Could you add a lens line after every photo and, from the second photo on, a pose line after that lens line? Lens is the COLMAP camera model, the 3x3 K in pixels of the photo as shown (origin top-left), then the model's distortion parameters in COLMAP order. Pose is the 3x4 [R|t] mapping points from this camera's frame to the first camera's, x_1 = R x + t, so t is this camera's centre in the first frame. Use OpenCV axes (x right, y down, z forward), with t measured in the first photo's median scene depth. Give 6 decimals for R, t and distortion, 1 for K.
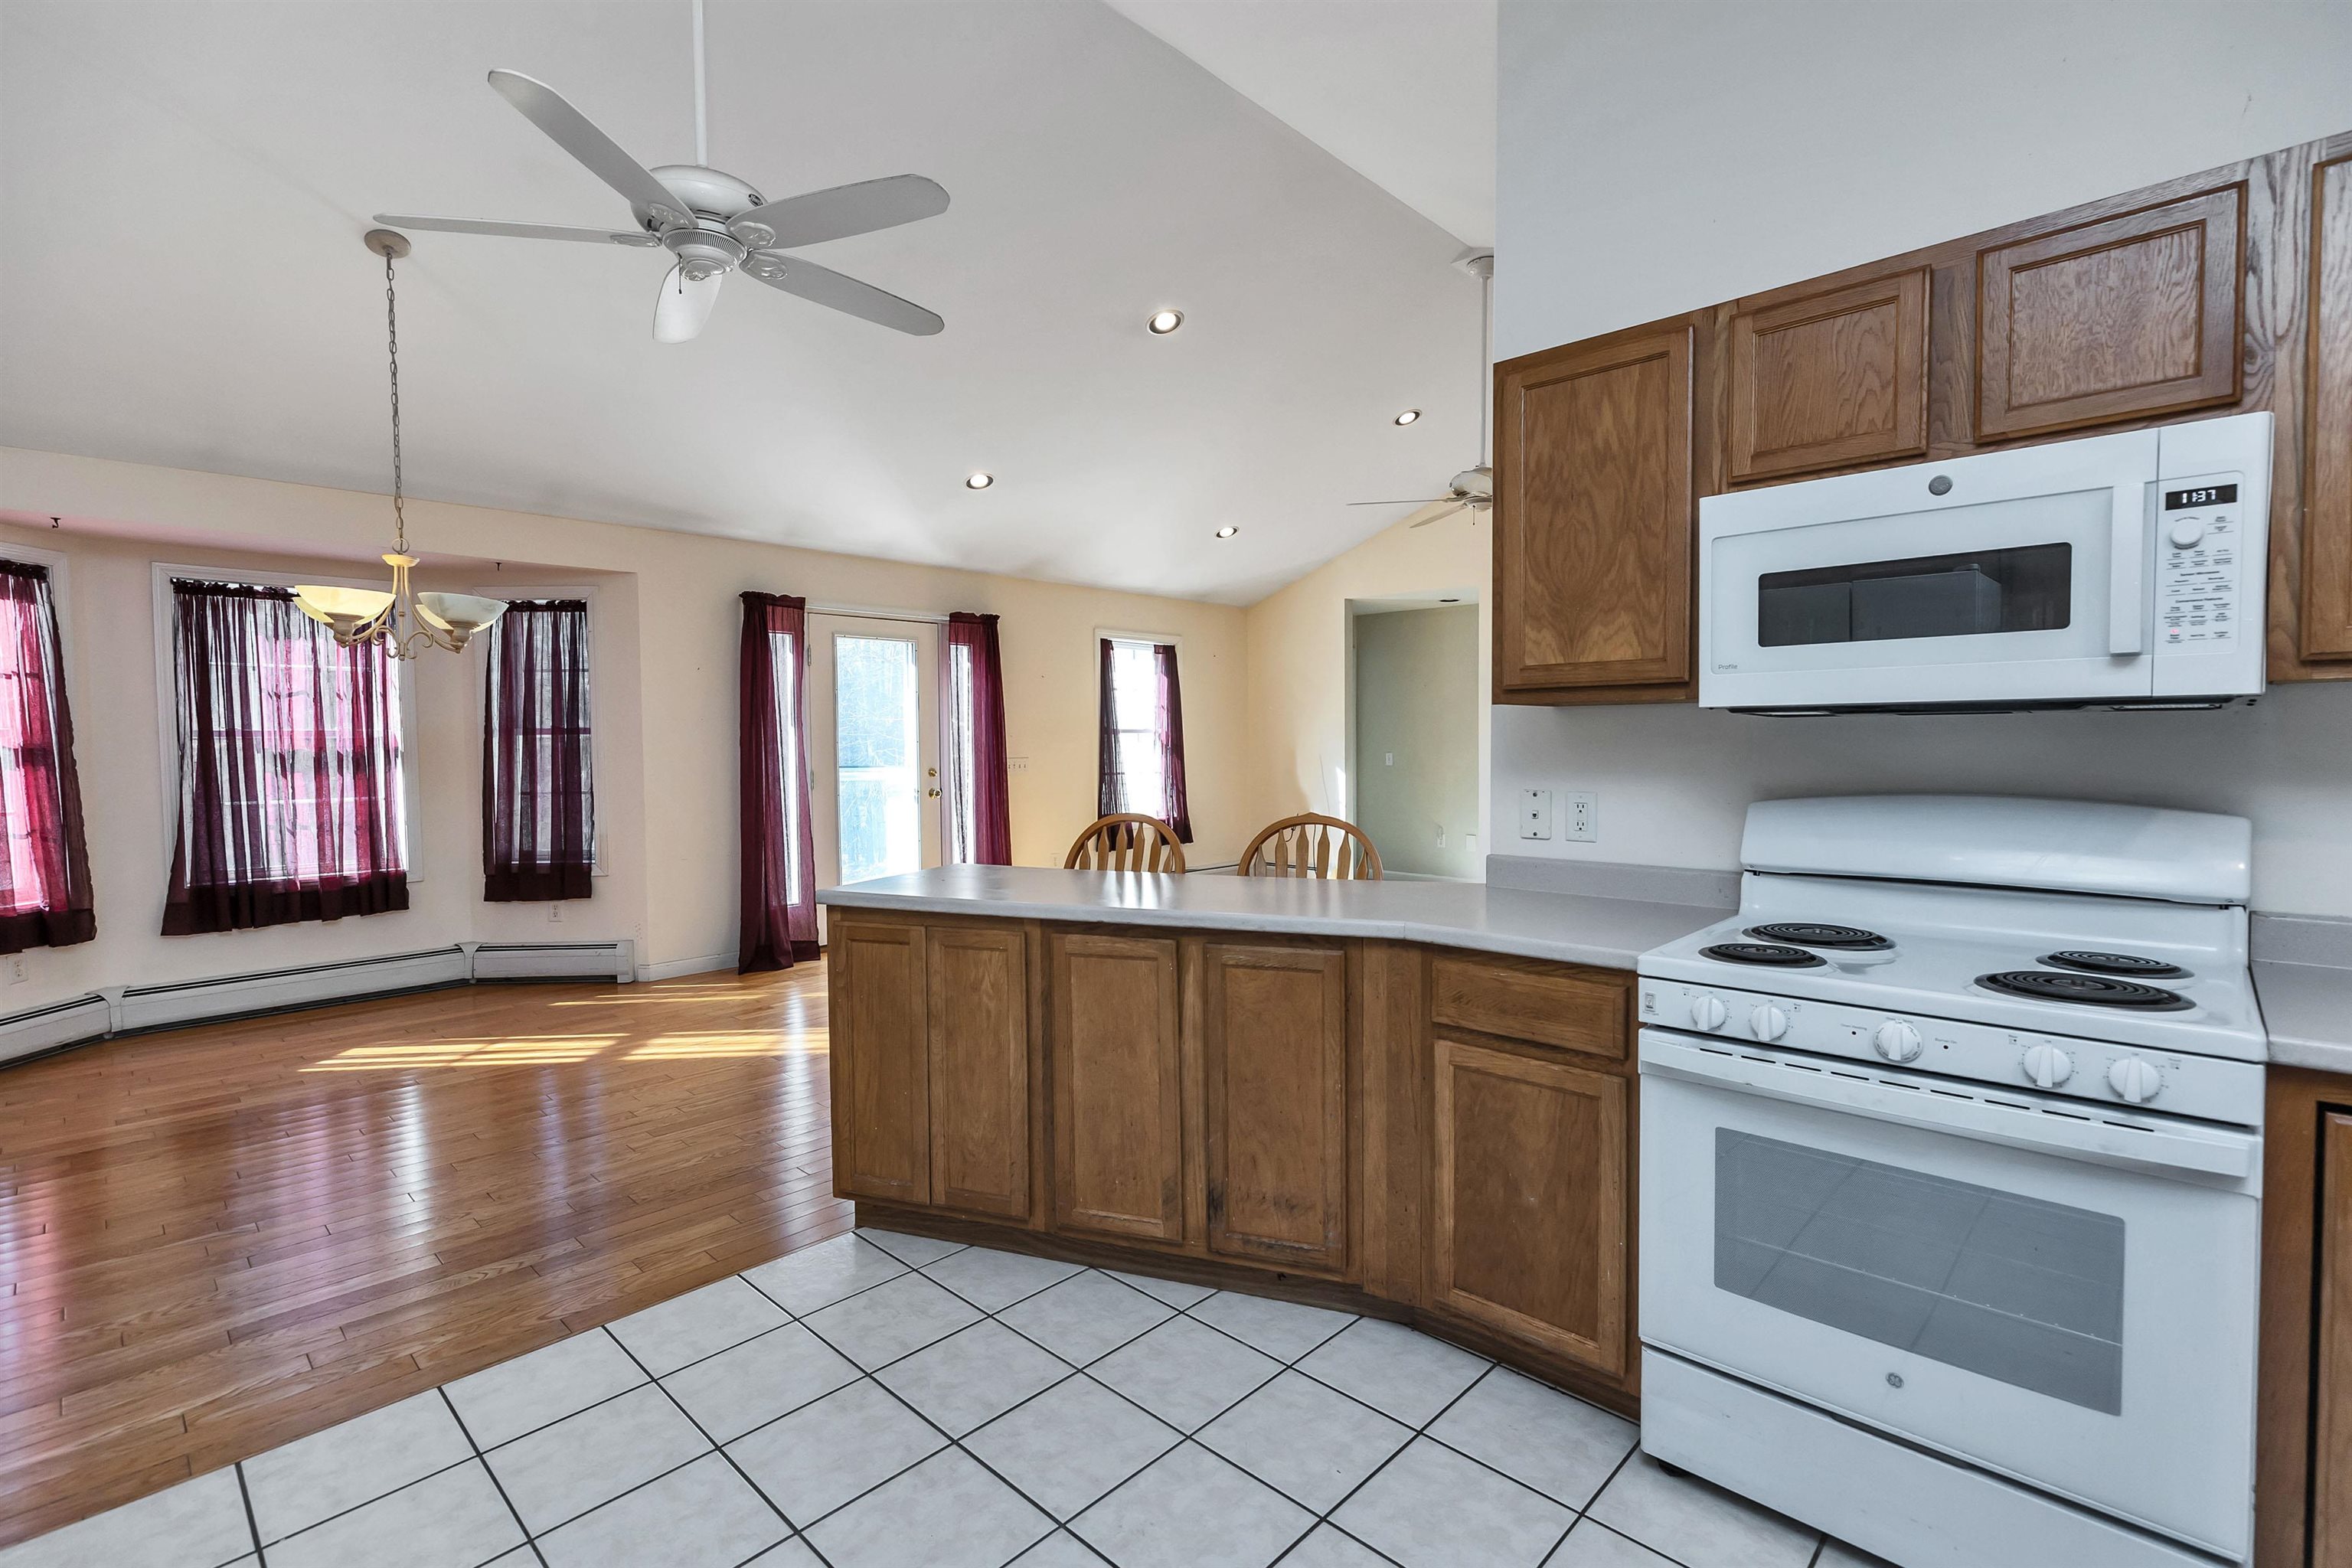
lens RADIAL K [[1053.0, 0, 1164.9], [0, 1053.0, 769.4], [0, 0, 1]] dist [0.004913, -0.001465]
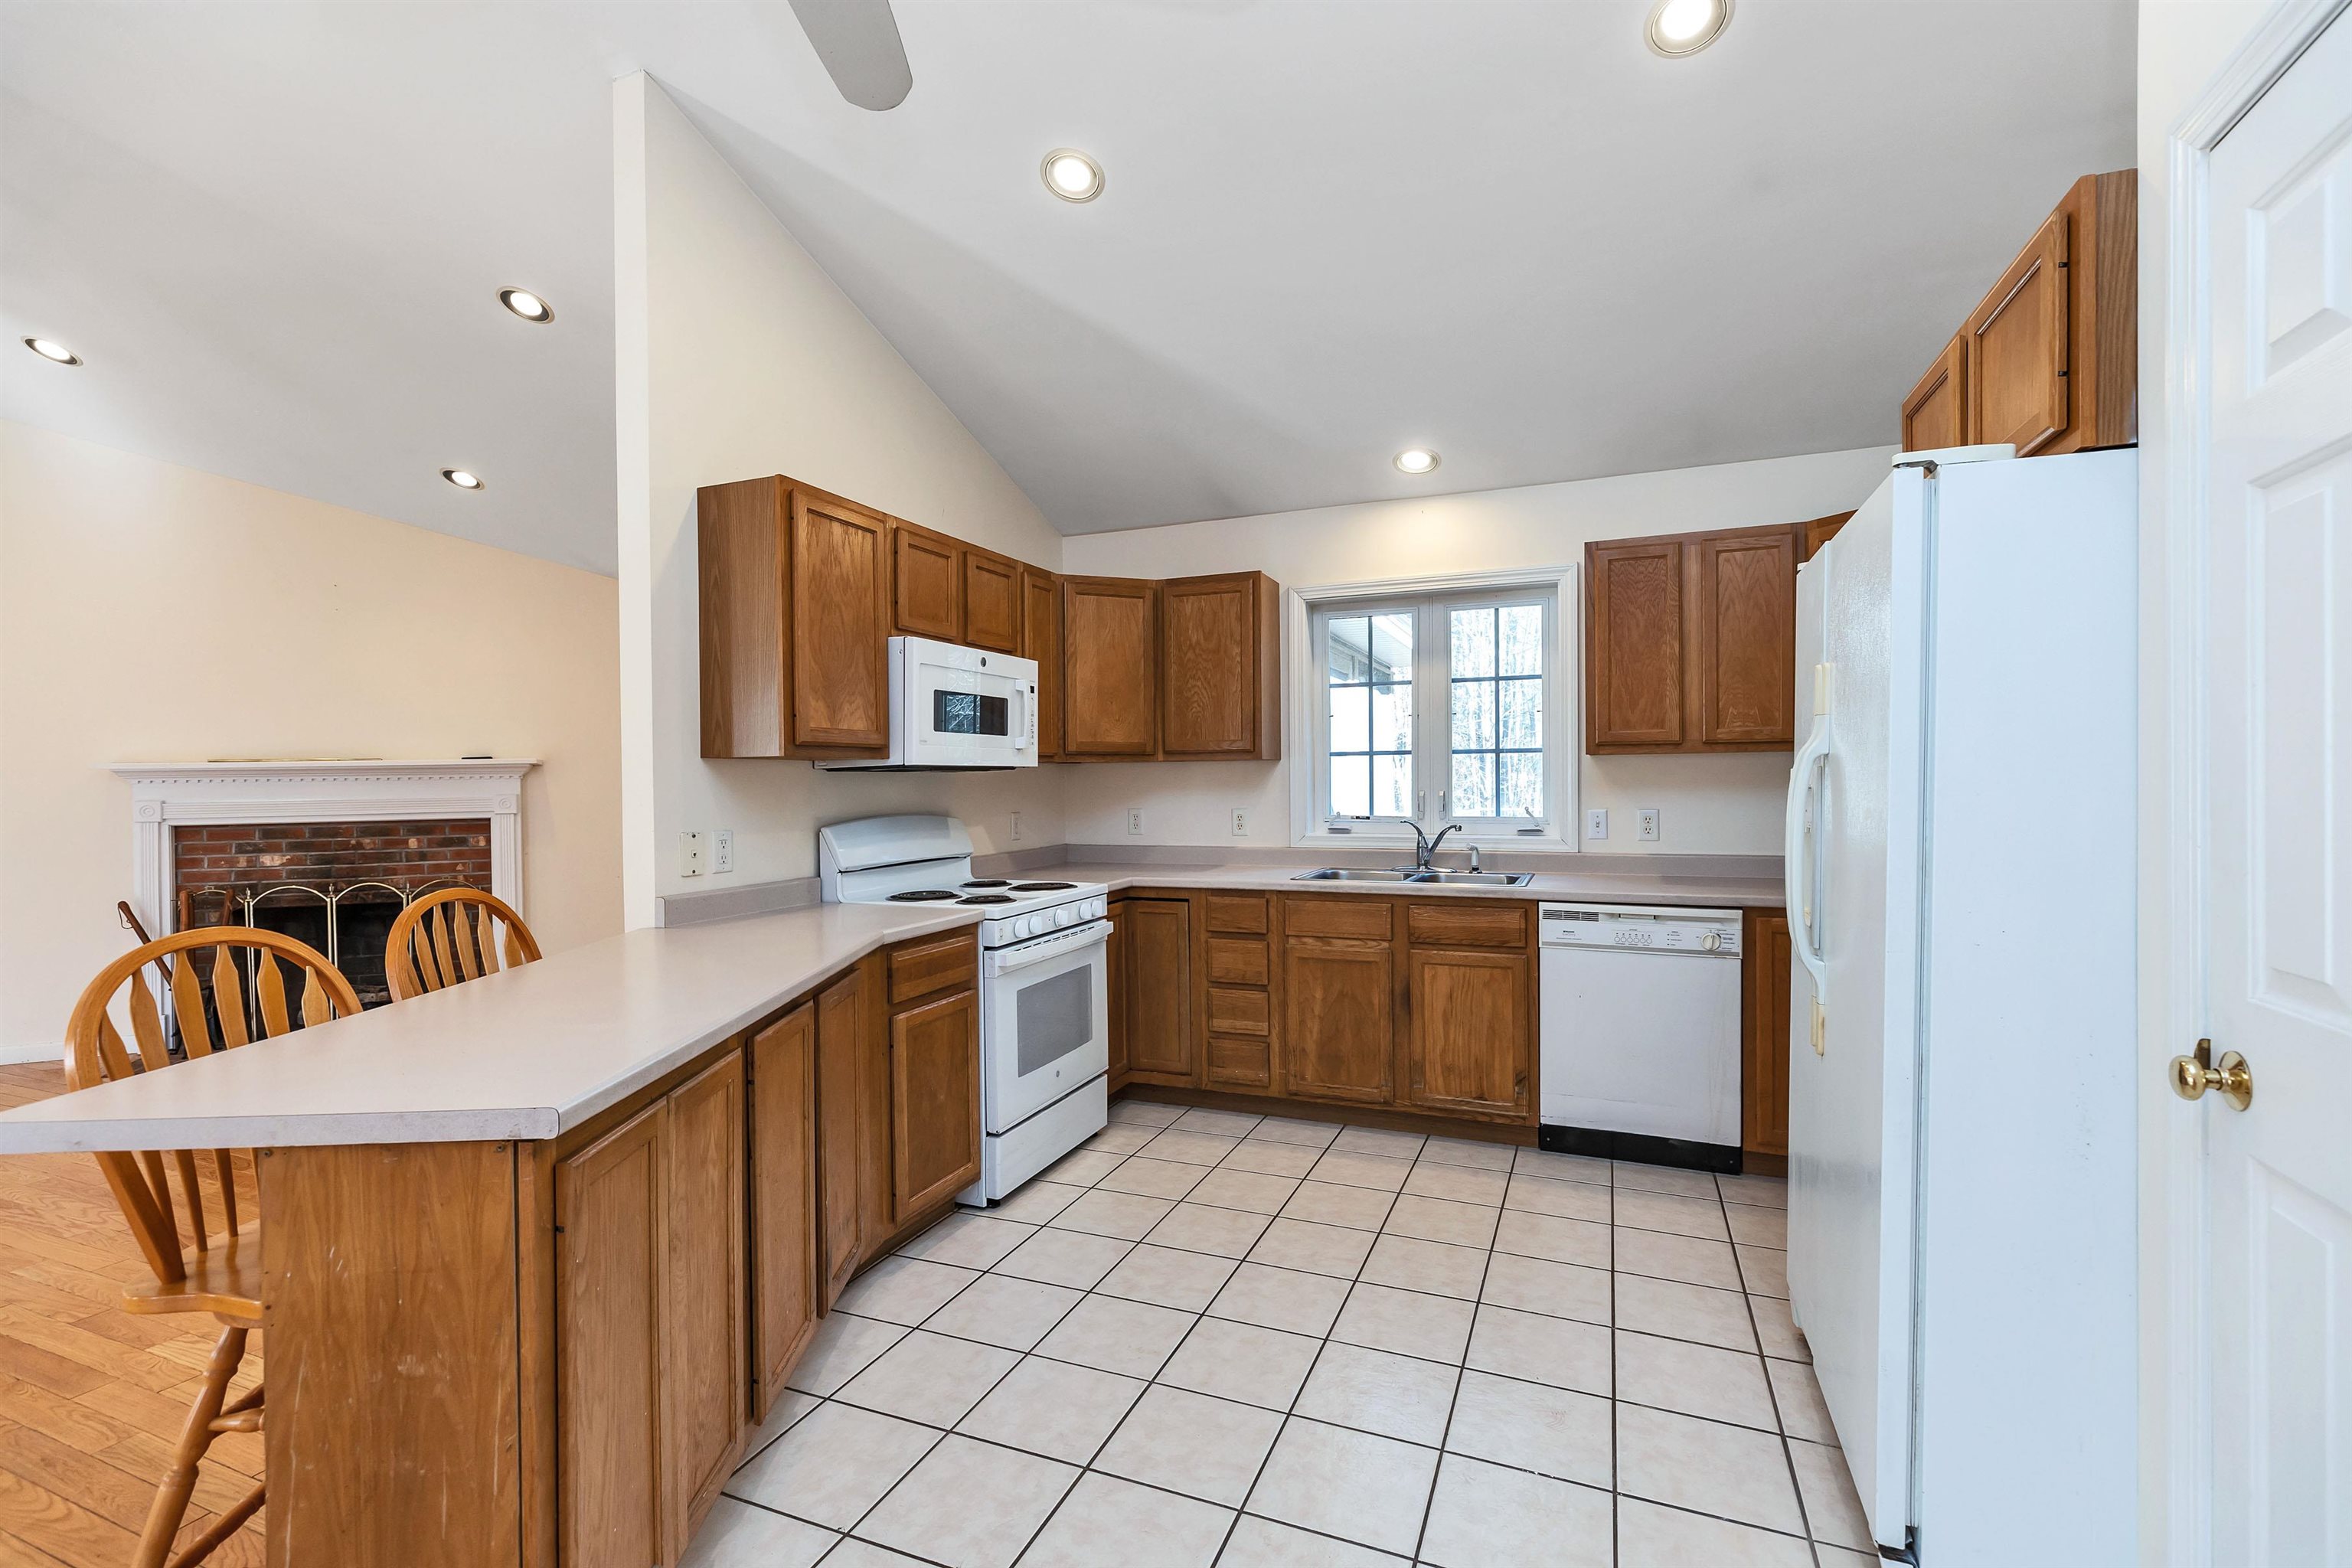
lens RADIAL K [[1053.0, 0, 1176.3], [0, 1053.0, 783.2], [0, 0, 1]] dist [0.004913, -0.001465]
pose [[-0.364827, 0.009915, 0.931023, -0.408397], [0.041720, 0.999113, 0.005708, -0.008321], [-0.930140, 0.040924, -0.364917, 0.435799]]
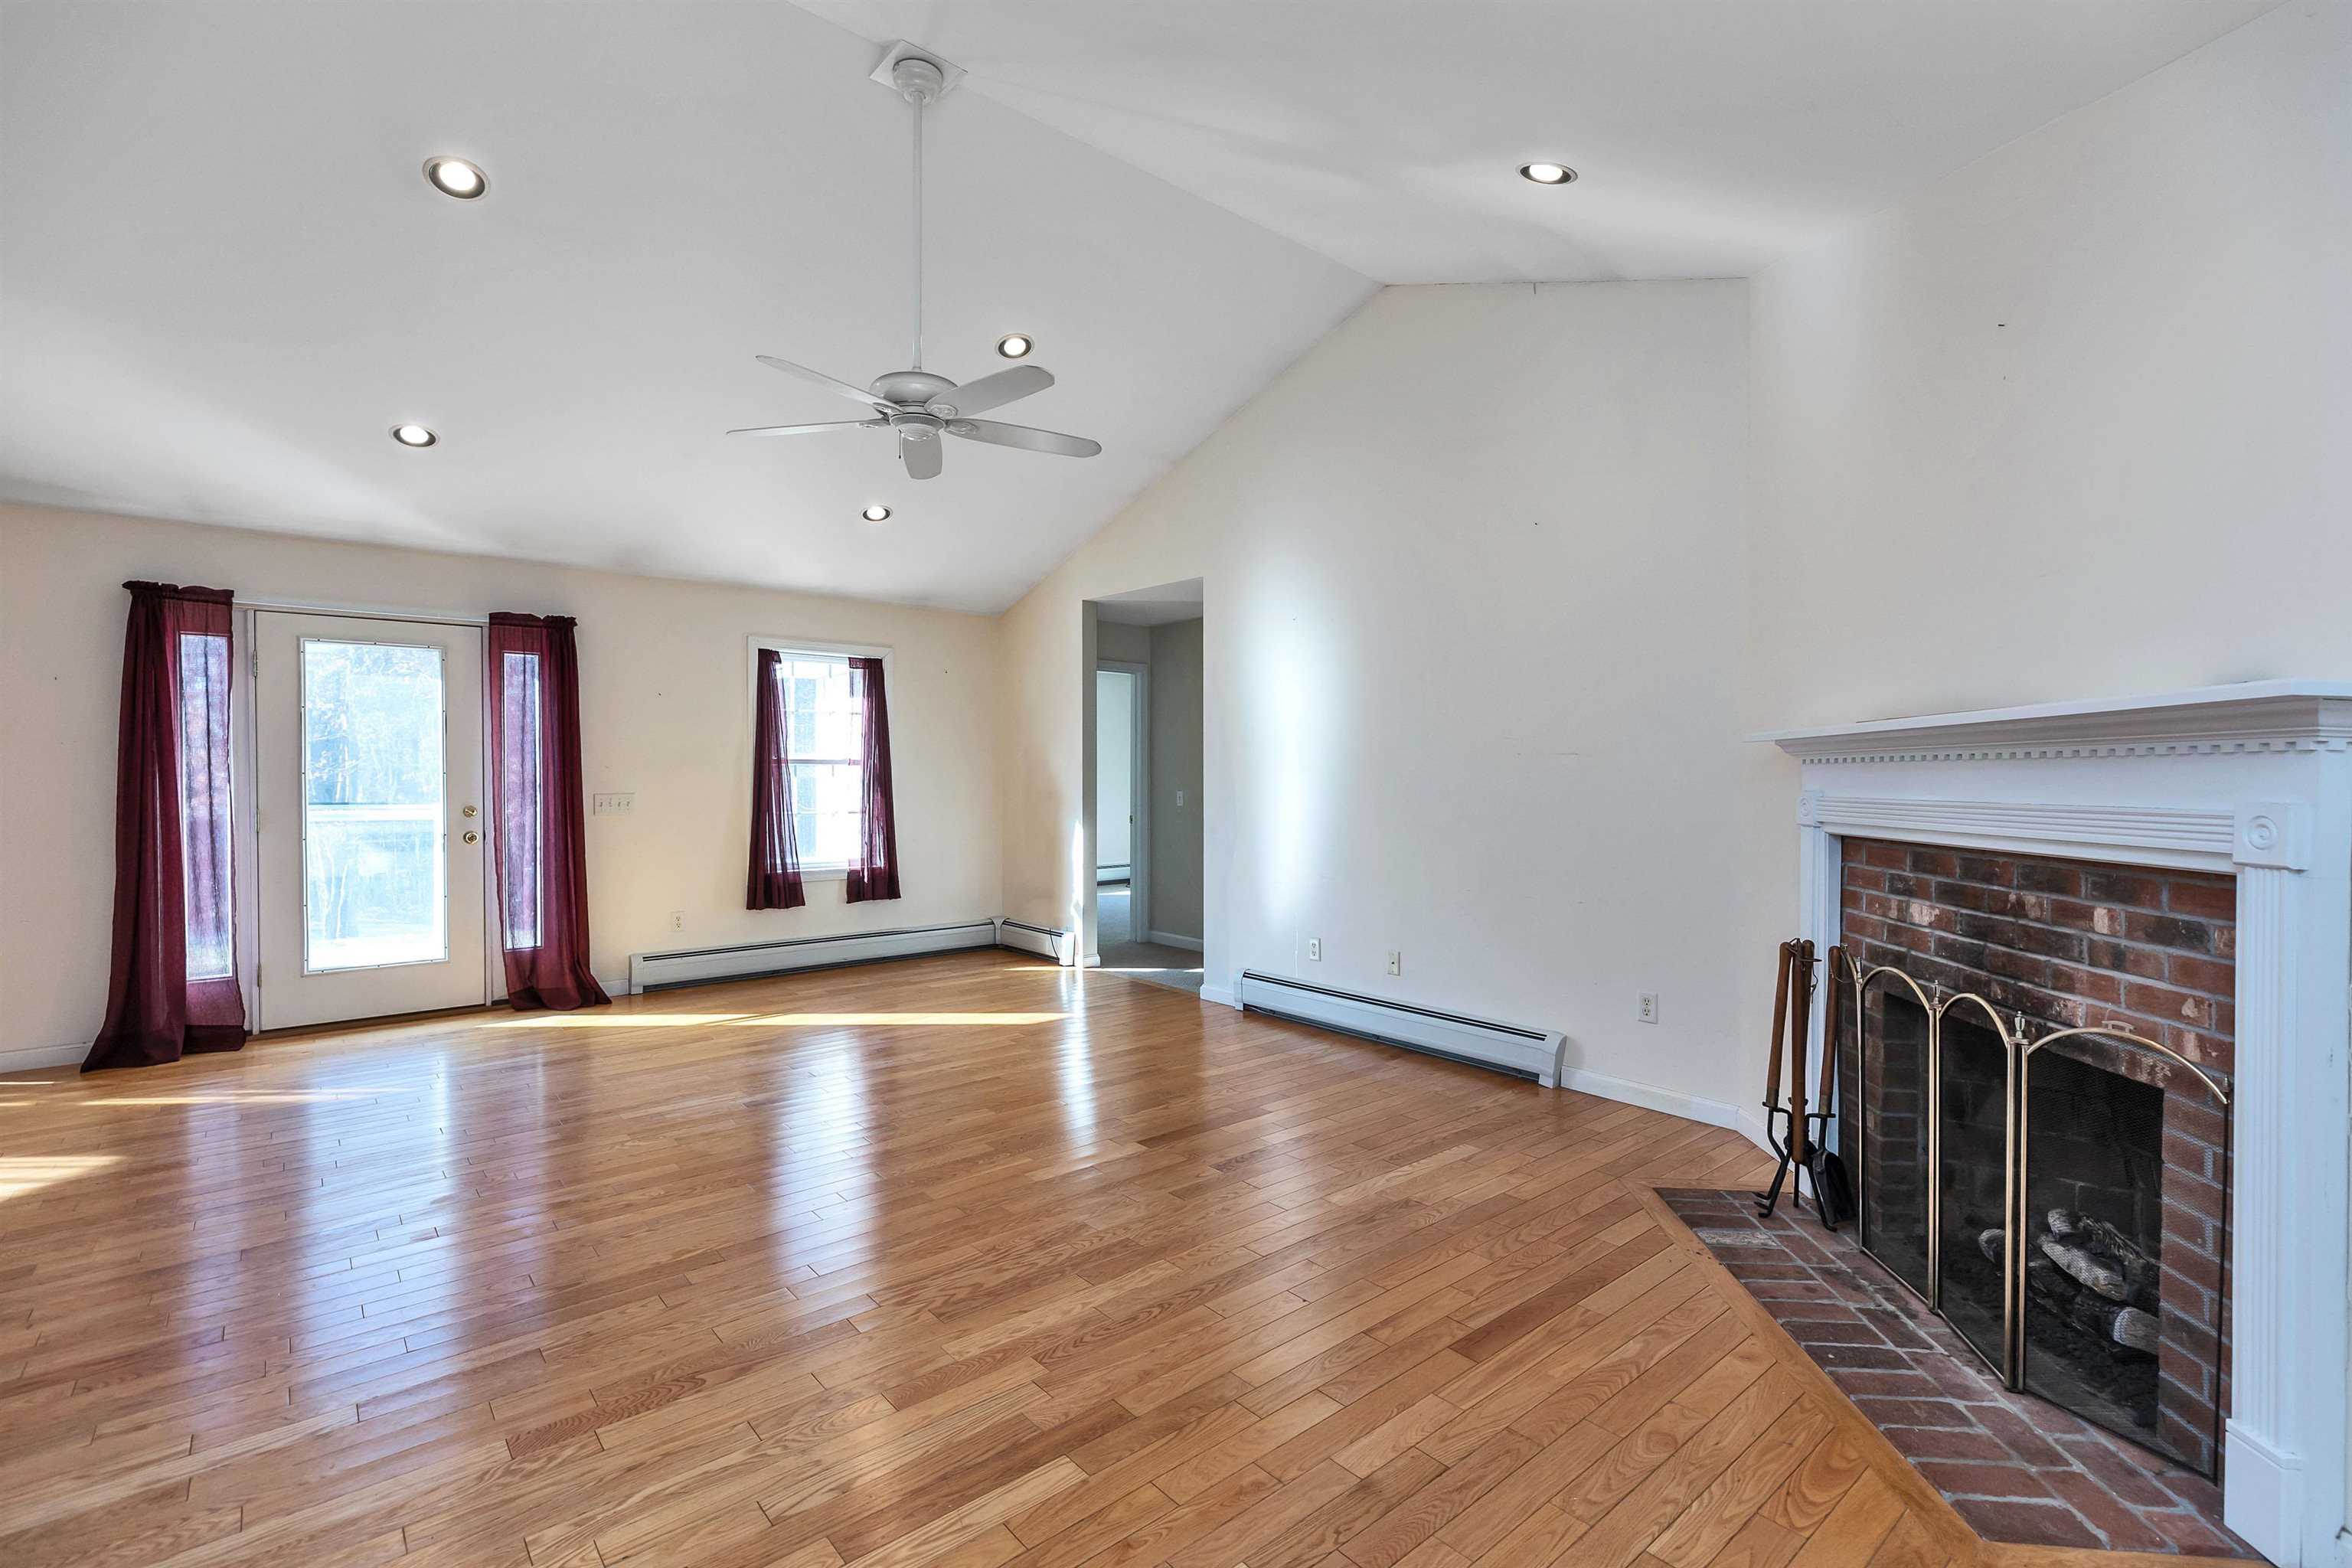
lens RADIAL K [[1053.0, 0, 1156.8], [0, 1053.0, 781.3], [0, 0, 1]] dist [0.004913, -0.001465]
pose [[0.994606, 0.010523, -0.103188, 0.480712], [-0.012339, 0.999780, -0.016976, -0.016567], [0.102987, 0.018158, 0.994517, 0.319330]]
